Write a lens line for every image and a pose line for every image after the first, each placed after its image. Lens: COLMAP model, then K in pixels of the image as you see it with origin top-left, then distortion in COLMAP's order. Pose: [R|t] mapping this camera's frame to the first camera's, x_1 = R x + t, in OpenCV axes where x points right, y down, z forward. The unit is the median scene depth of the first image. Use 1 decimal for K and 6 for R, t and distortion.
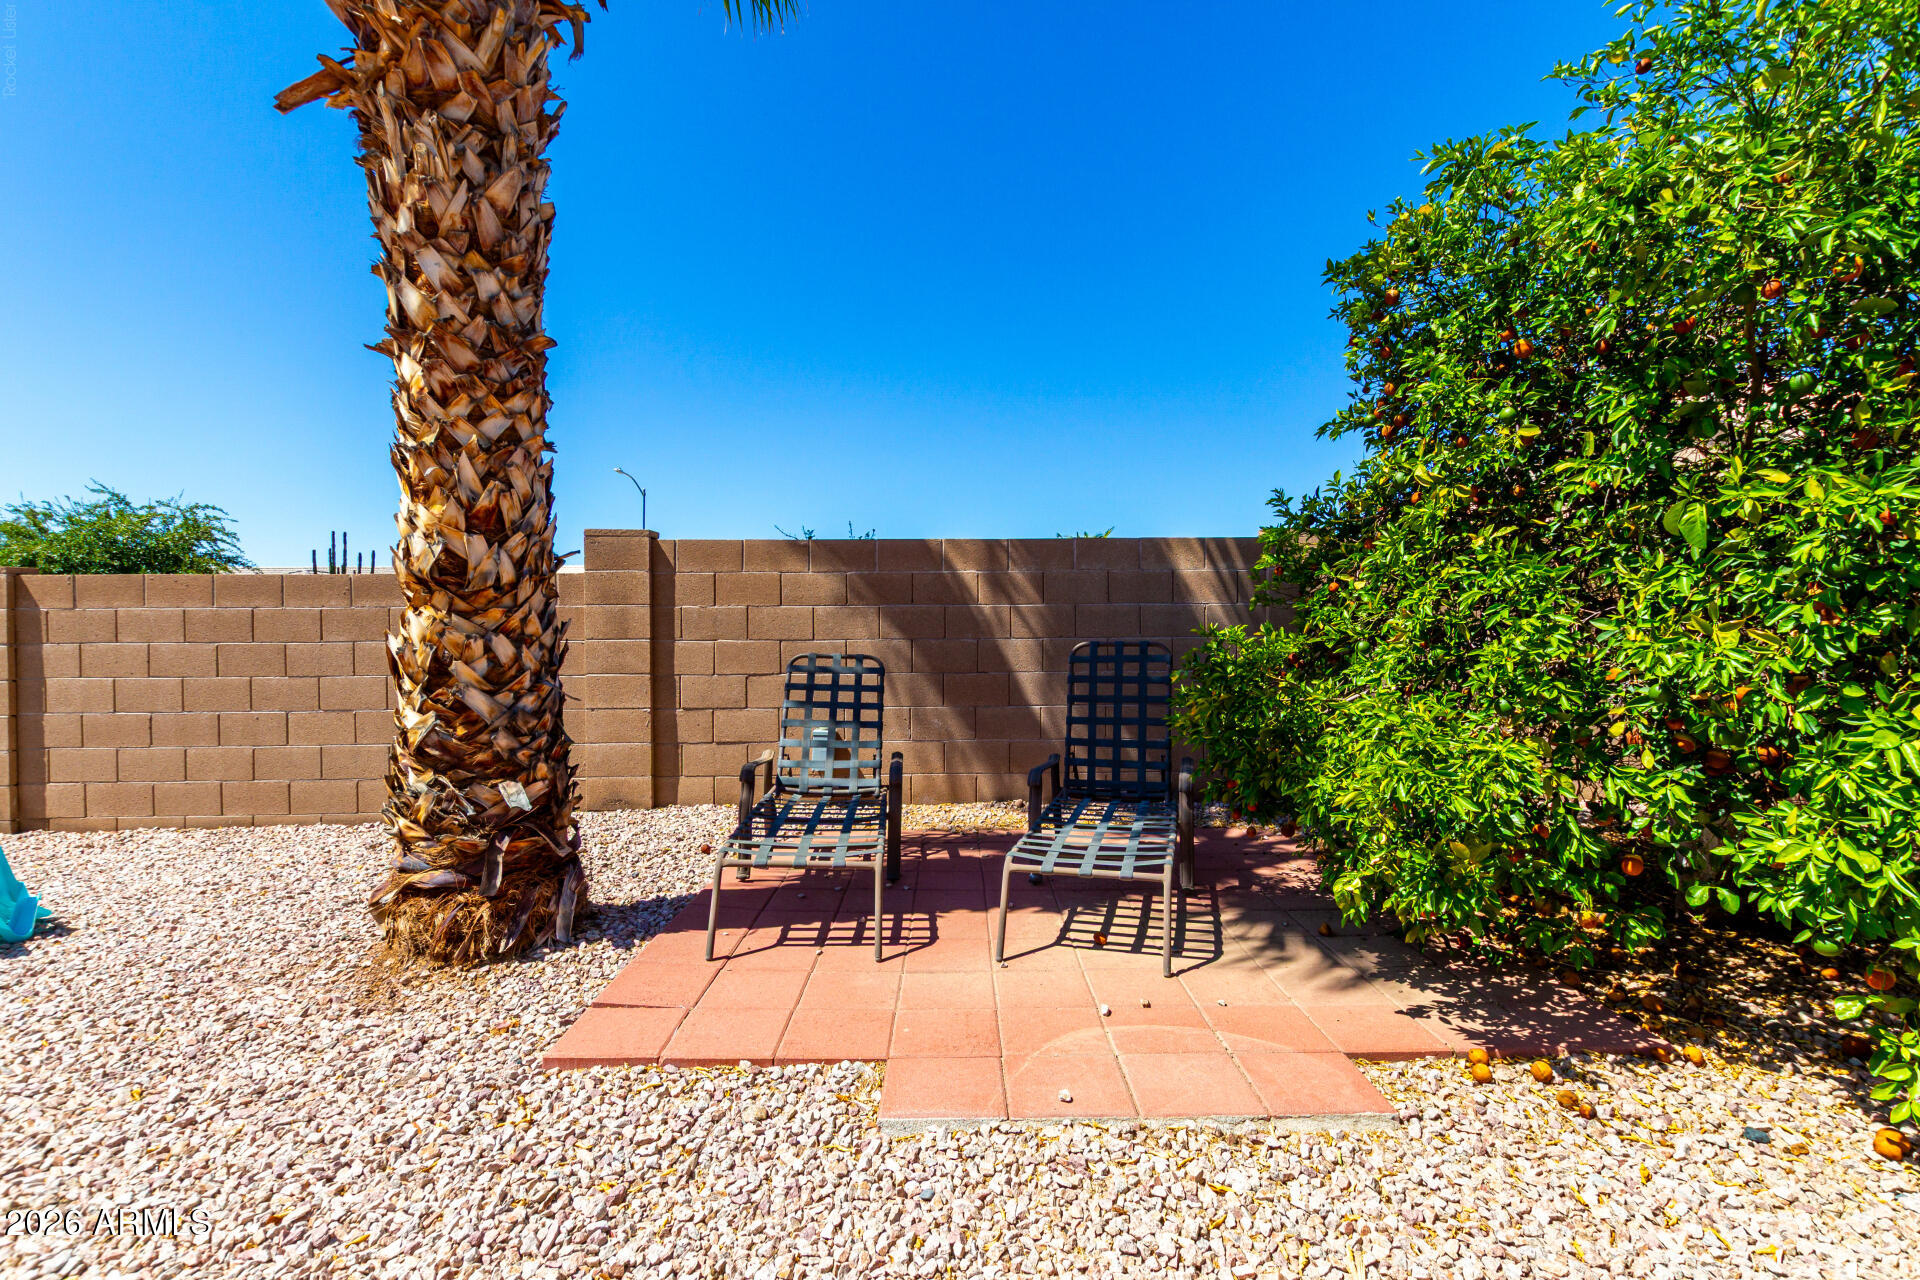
lens RADIAL K [[869.2, 0, 961.8], [0, 869.2, 654.3], [0, 0, 1]] dist [0.006590, -0.002509]
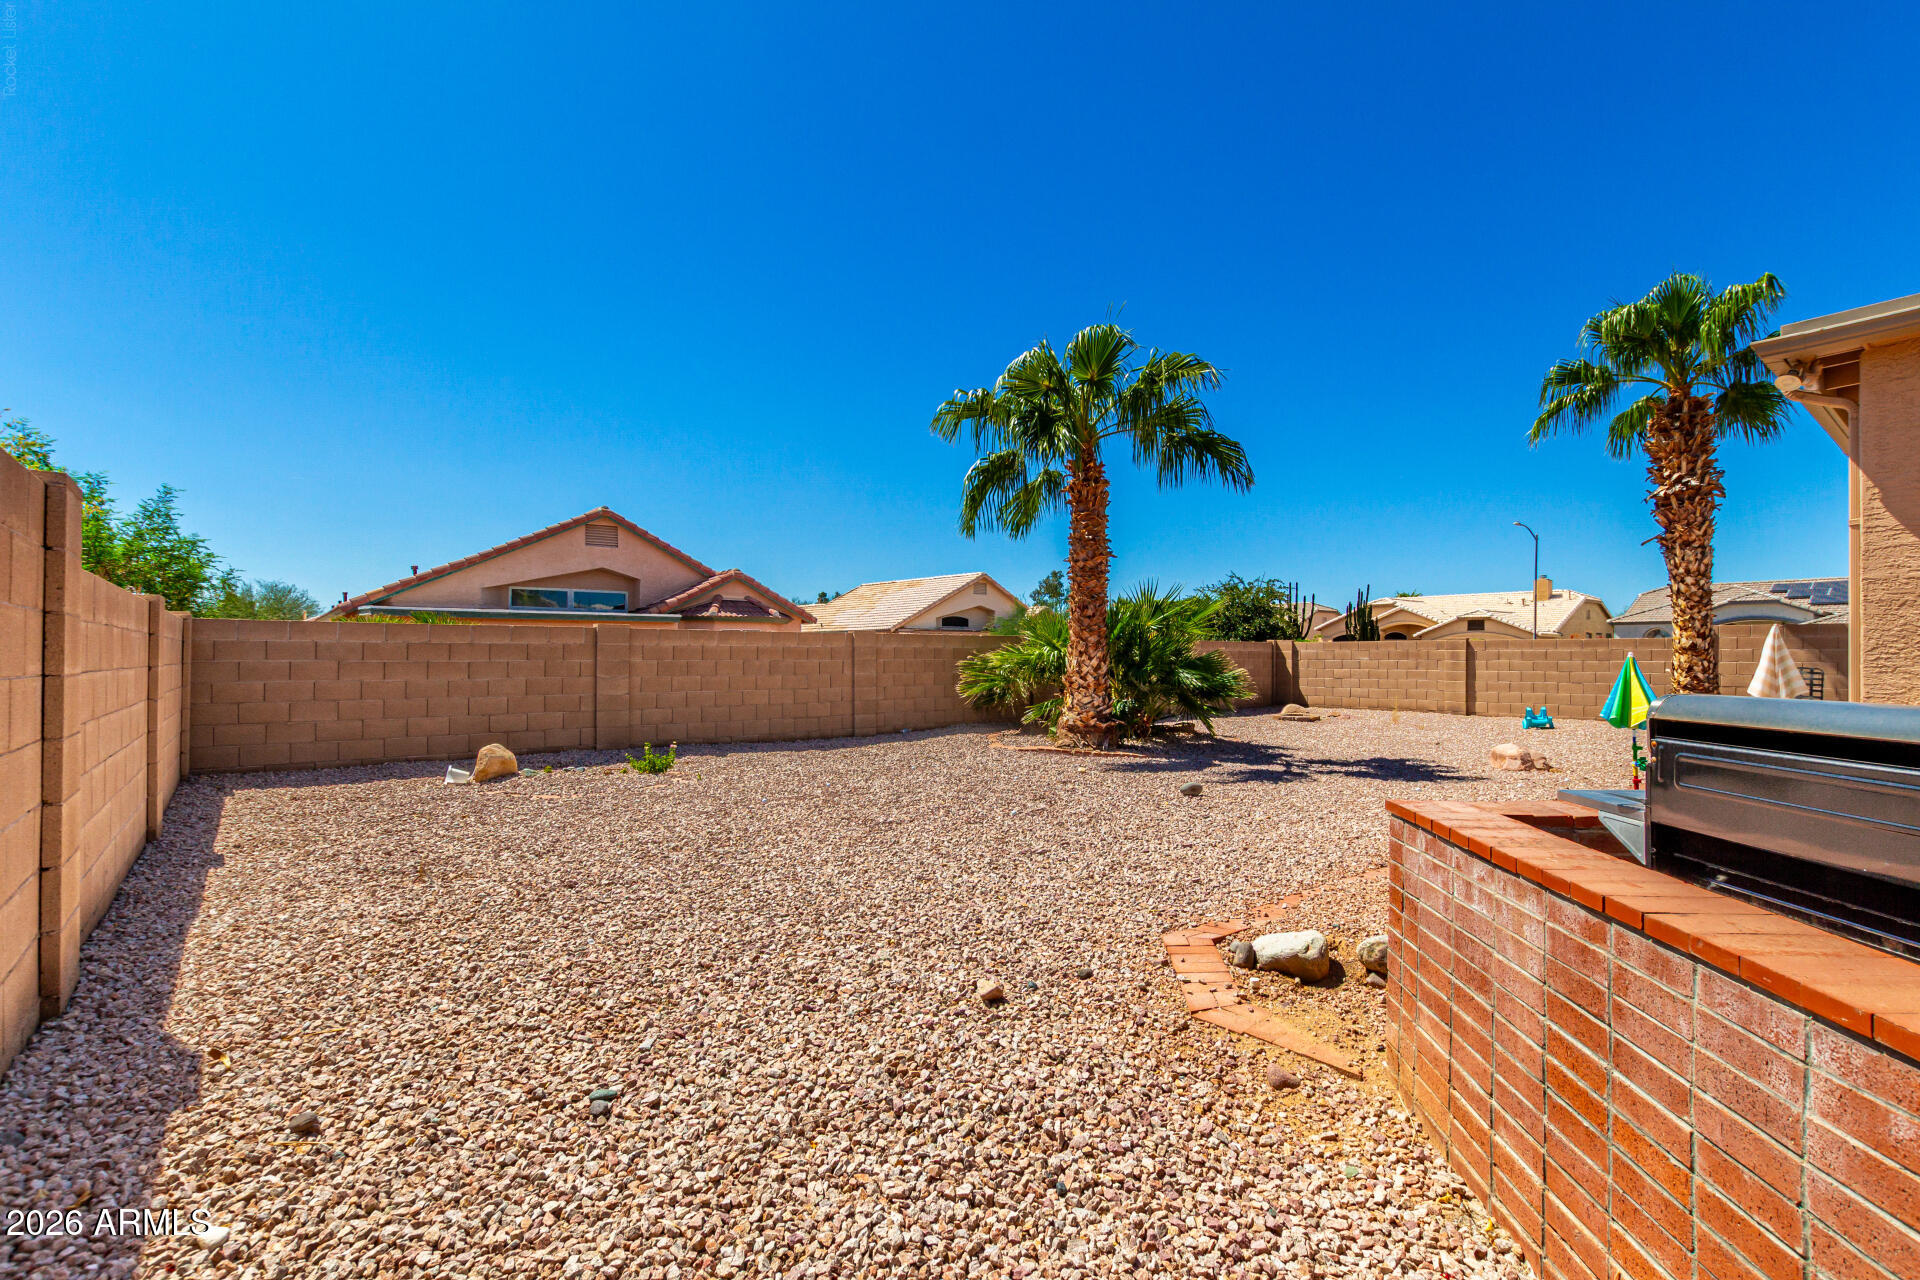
lens RADIAL K [[869.2, 0, 967.6], [0, 869.2, 651.8], [0, 0, 1]] dist [0.006590, -0.002509]
pose [[0.665690, 0.003642, -0.746219, 0.286291], [-0.019411, 0.999734, -0.012436, 0.061016], [0.745976, 0.022764, 0.665584, -4.799945]]
